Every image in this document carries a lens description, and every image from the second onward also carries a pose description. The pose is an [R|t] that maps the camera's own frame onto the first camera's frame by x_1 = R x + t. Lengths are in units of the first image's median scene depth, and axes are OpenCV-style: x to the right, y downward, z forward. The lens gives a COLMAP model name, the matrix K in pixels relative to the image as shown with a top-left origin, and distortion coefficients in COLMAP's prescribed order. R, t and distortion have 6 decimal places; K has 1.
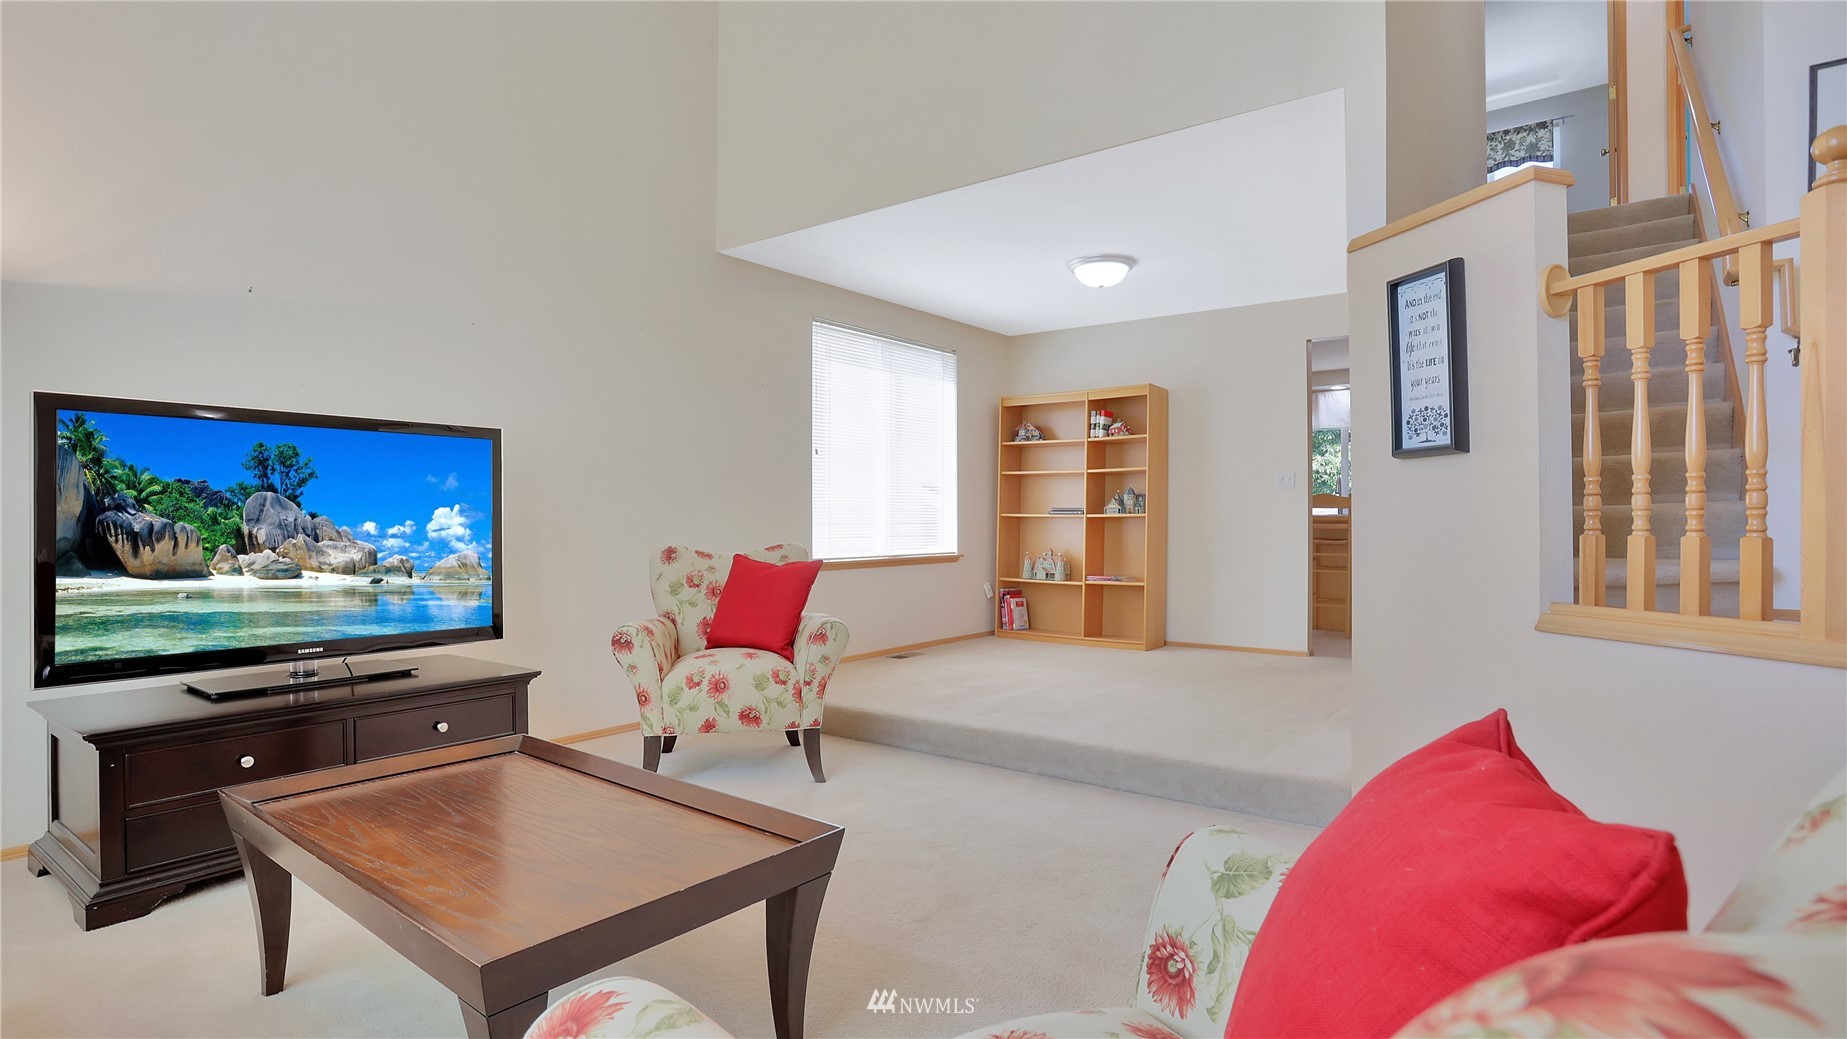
lens RADIAL K [[909.8, 0, 930.6], [0, 909.8, 509.8], [0, 0, 1]] dist [-0.070444, 0.027782]
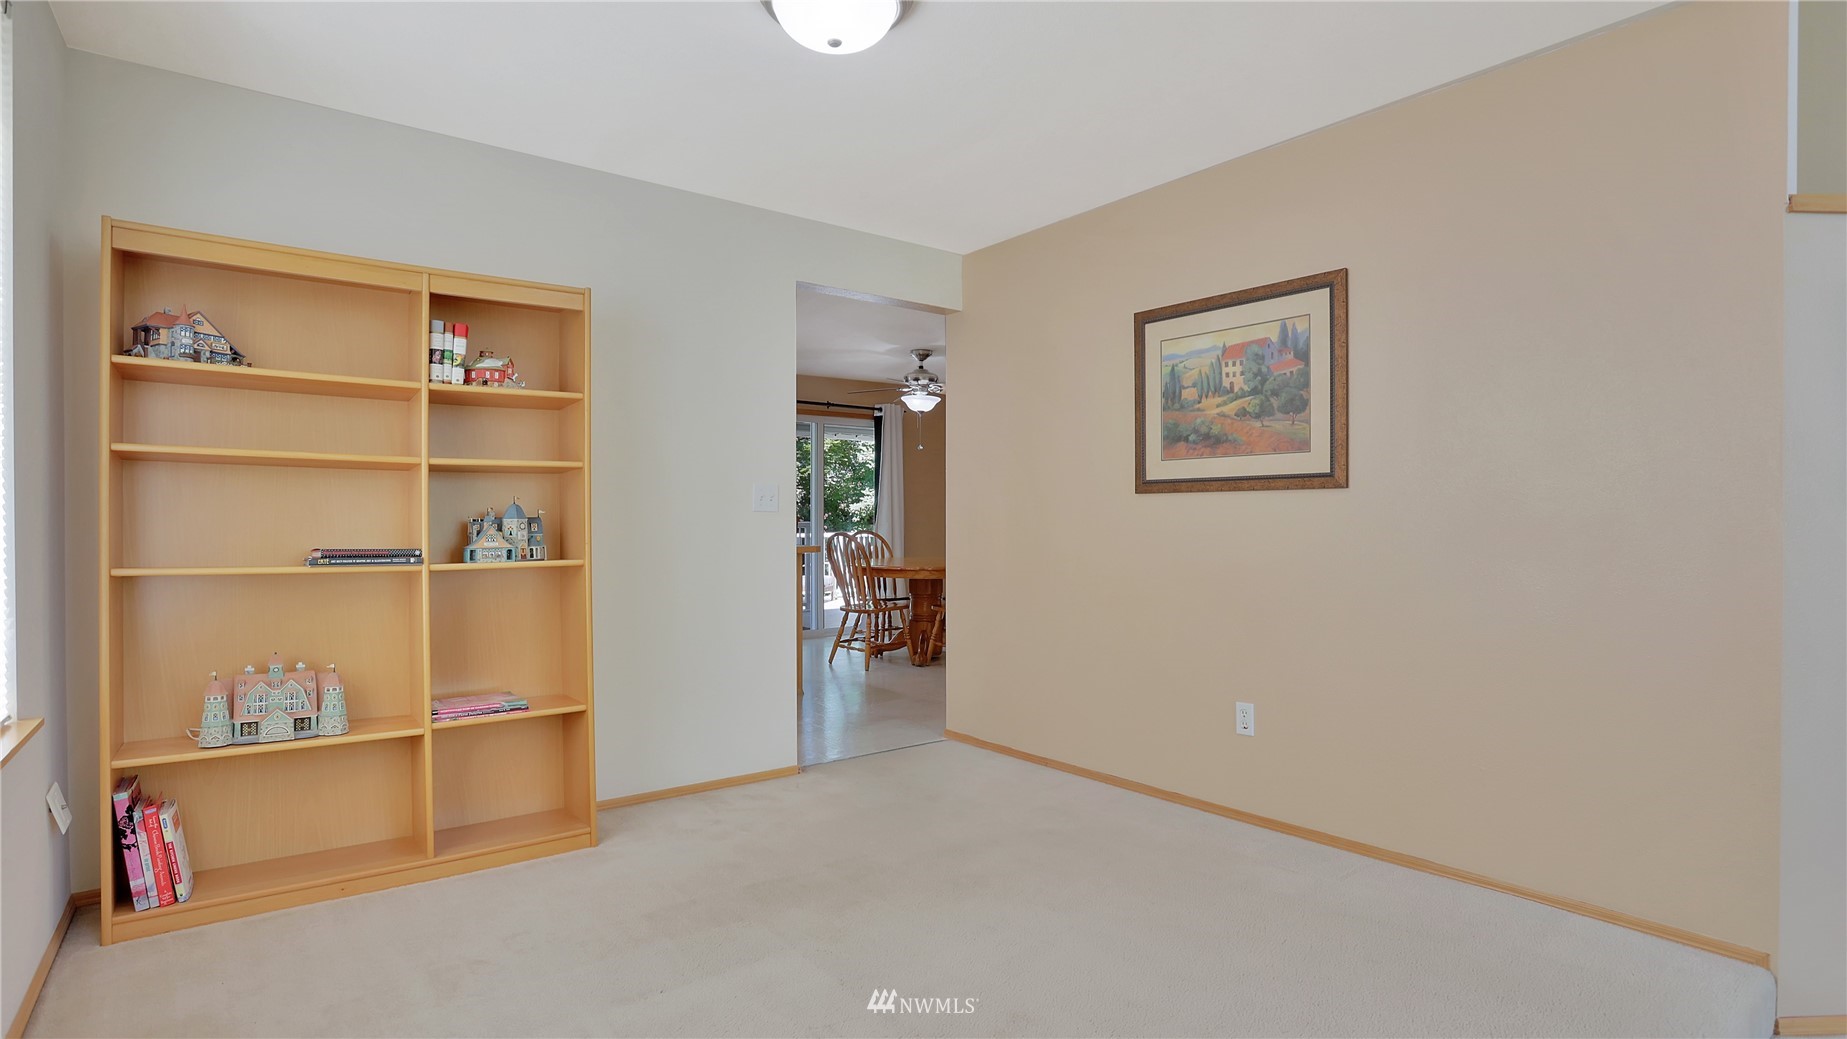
lens RADIAL K [[889.8, 0, 923.5], [0, 889.8, 519.5], [0, 0, 1]] dist [-0.060848, 0.018218]
pose [[0.254508, 0.003546, 0.967064, -0.254576], [-0.009628, 0.999953, -0.001133, -0.027208], [-0.967023, -0.009022, 0.254530, 1.081372]]
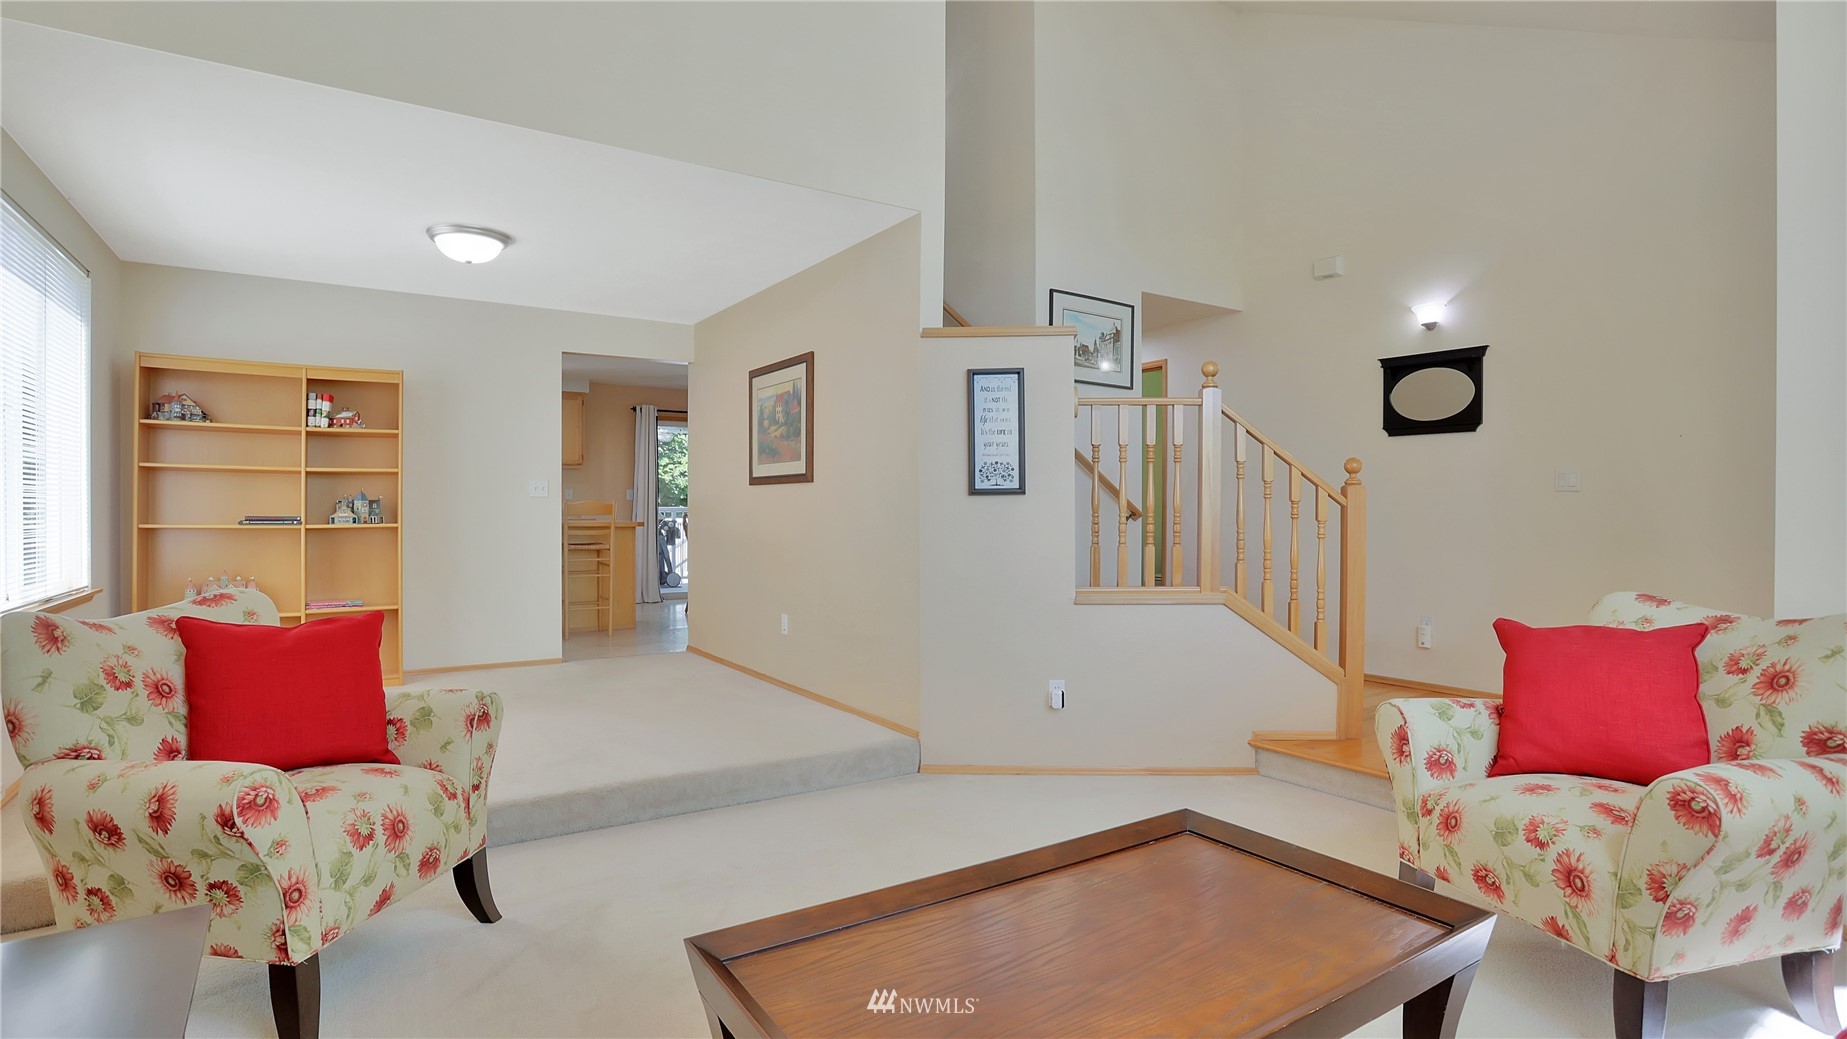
lens RADIAL K [[908.5, 0, 922.7], [0, 908.5, 512.9], [0, 0, 1]] dist [-0.077794, 0.036410]
pose [[0.335049, -0.001617, 0.942199, -0.581862], [-0.011186, 0.999921, 0.005694, -0.024442], [-0.942134, -0.012447, 0.335004, 0.393984]]
